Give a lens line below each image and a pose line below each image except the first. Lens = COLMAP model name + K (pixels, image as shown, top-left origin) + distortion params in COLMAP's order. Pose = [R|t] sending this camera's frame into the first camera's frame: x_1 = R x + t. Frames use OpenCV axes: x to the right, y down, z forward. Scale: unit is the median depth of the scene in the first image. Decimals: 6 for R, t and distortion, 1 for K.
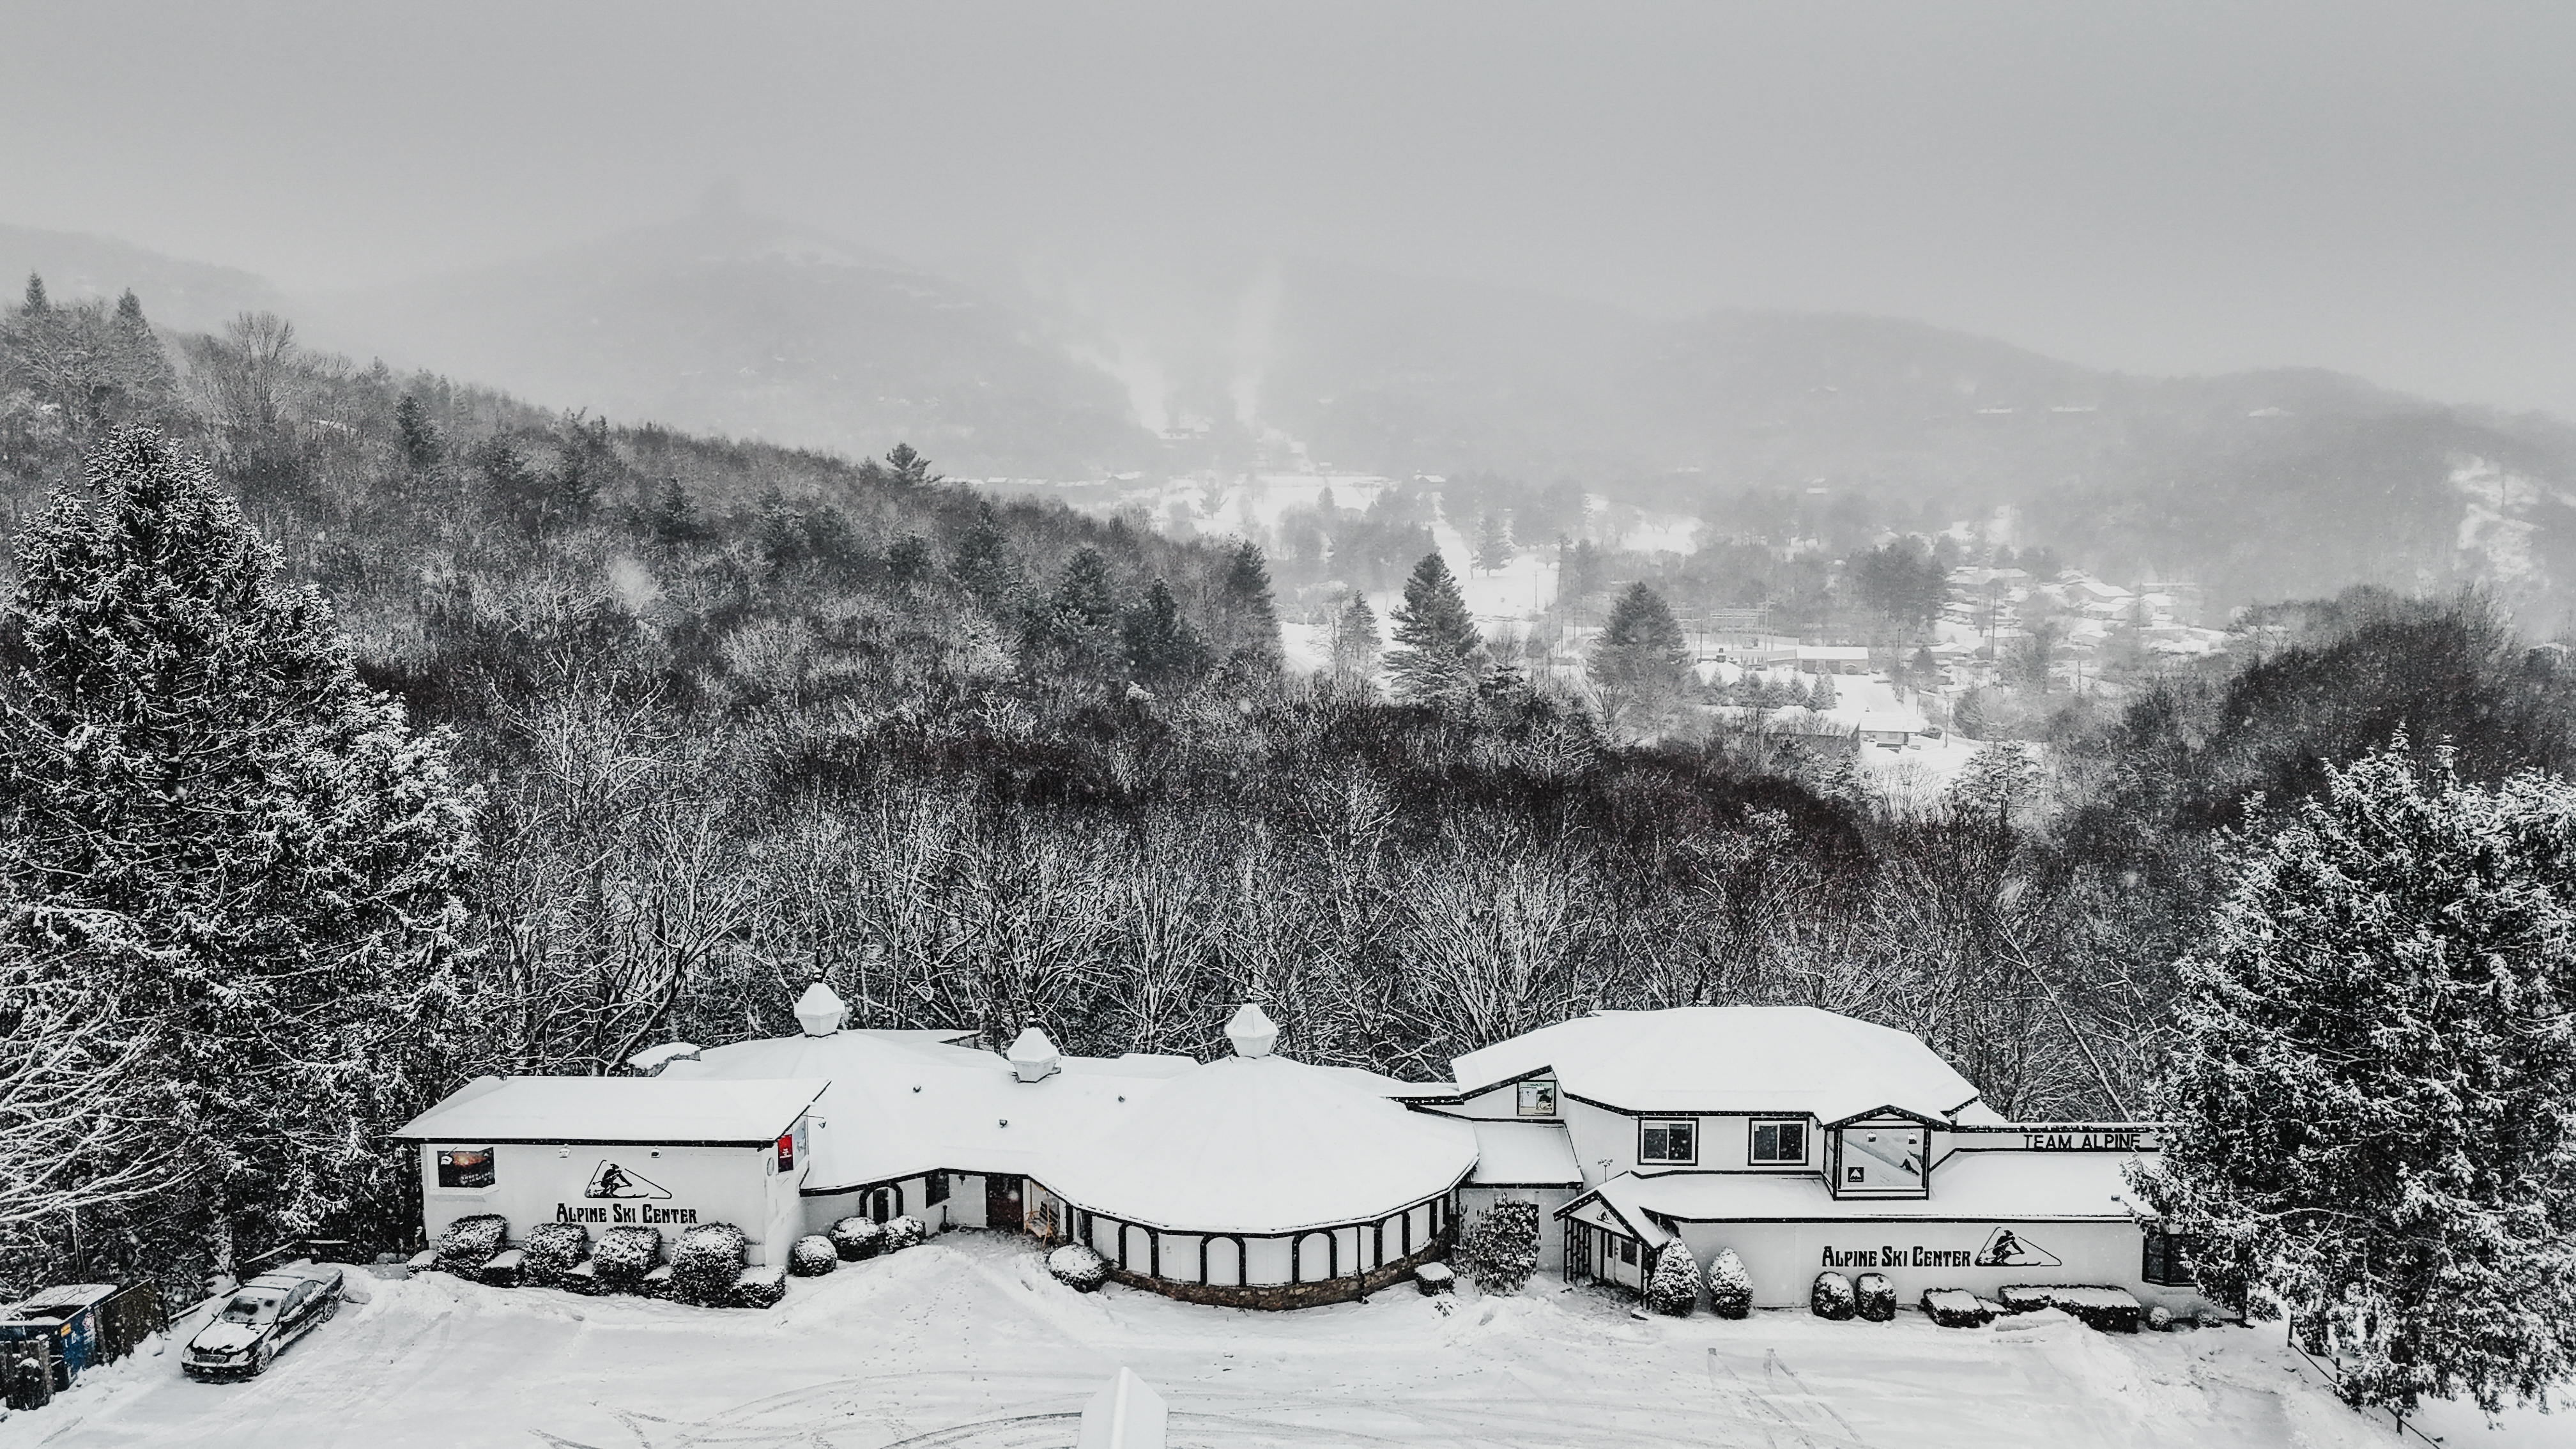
lens RADIAL K [[1867.3, 0, 1288.0], [0, 1867.3, 724.5], [0, 0, 1]] dist [0.074314, -0.078208]
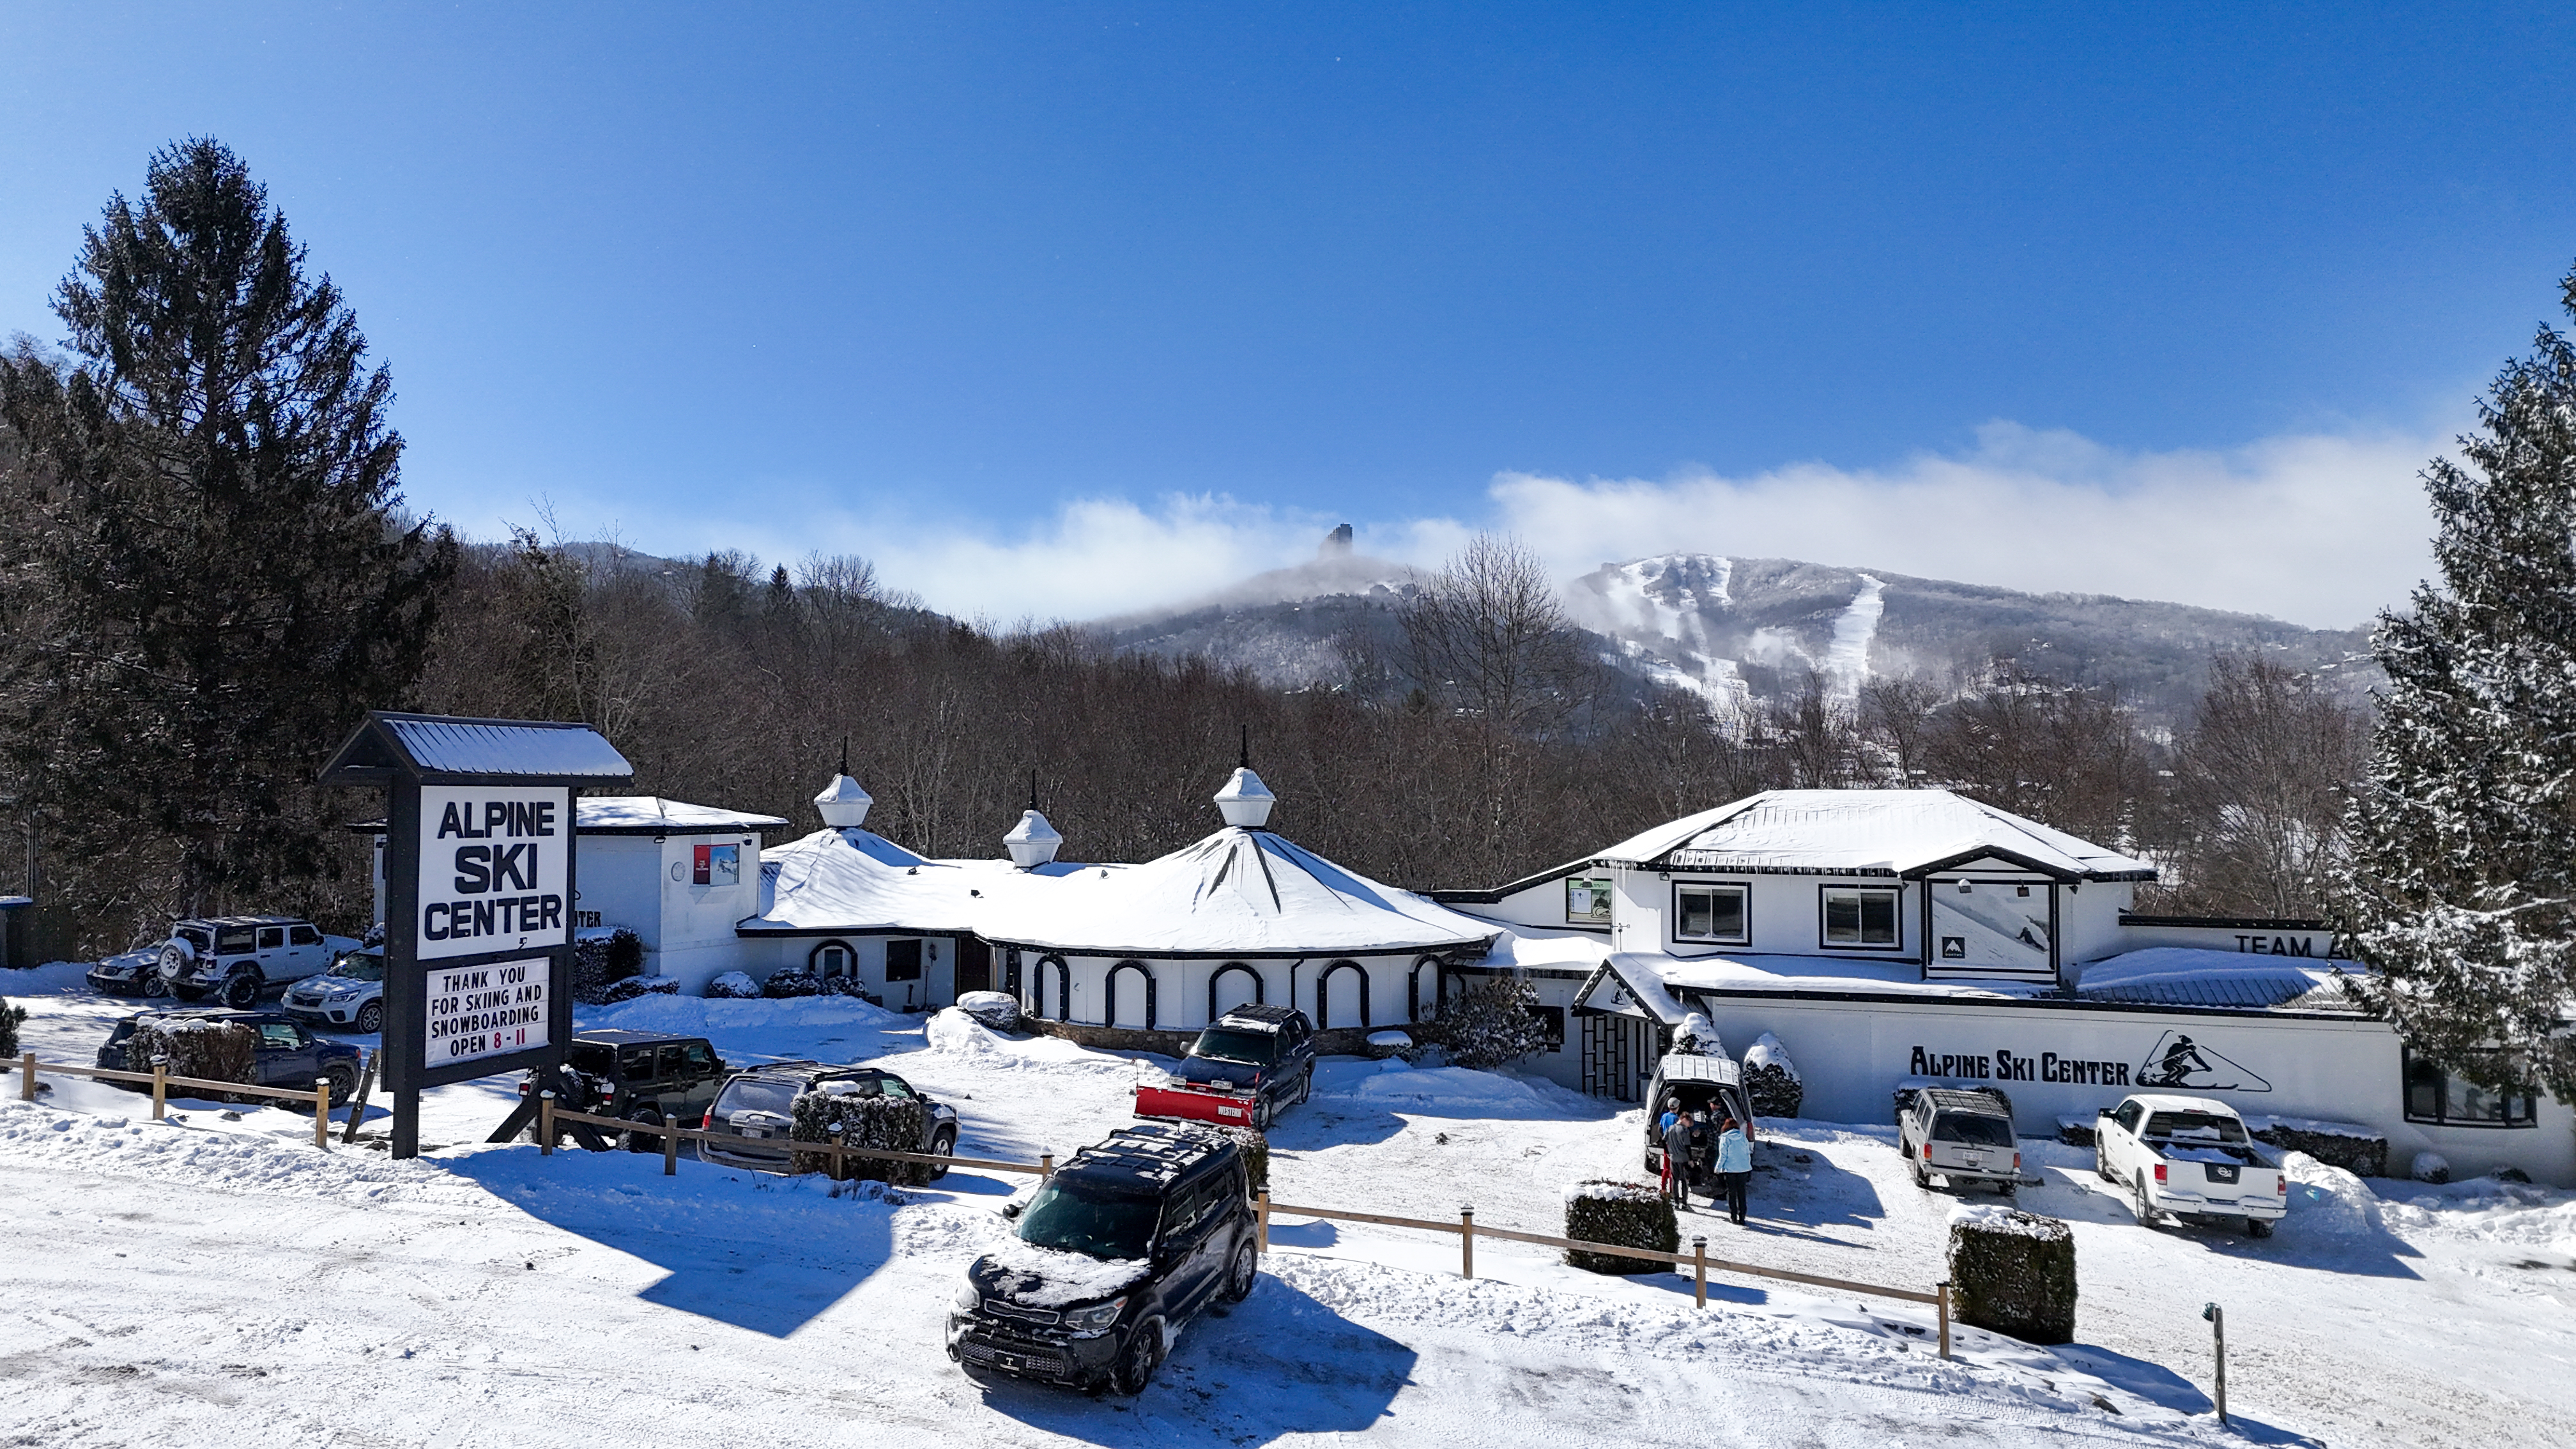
lens RADIAL K [[1867.3, 0, 1288.0], [0, 1867.3, 724.5], [0, 0, 1]] dist [0.074314, -0.078208]
pose [[0.950536, -0.004513, -0.310582, 0.281310], [-0.050370, 0.984420, -0.168462, 0.289237], [0.306504, 0.175773, 0.935499, 0.204722]]
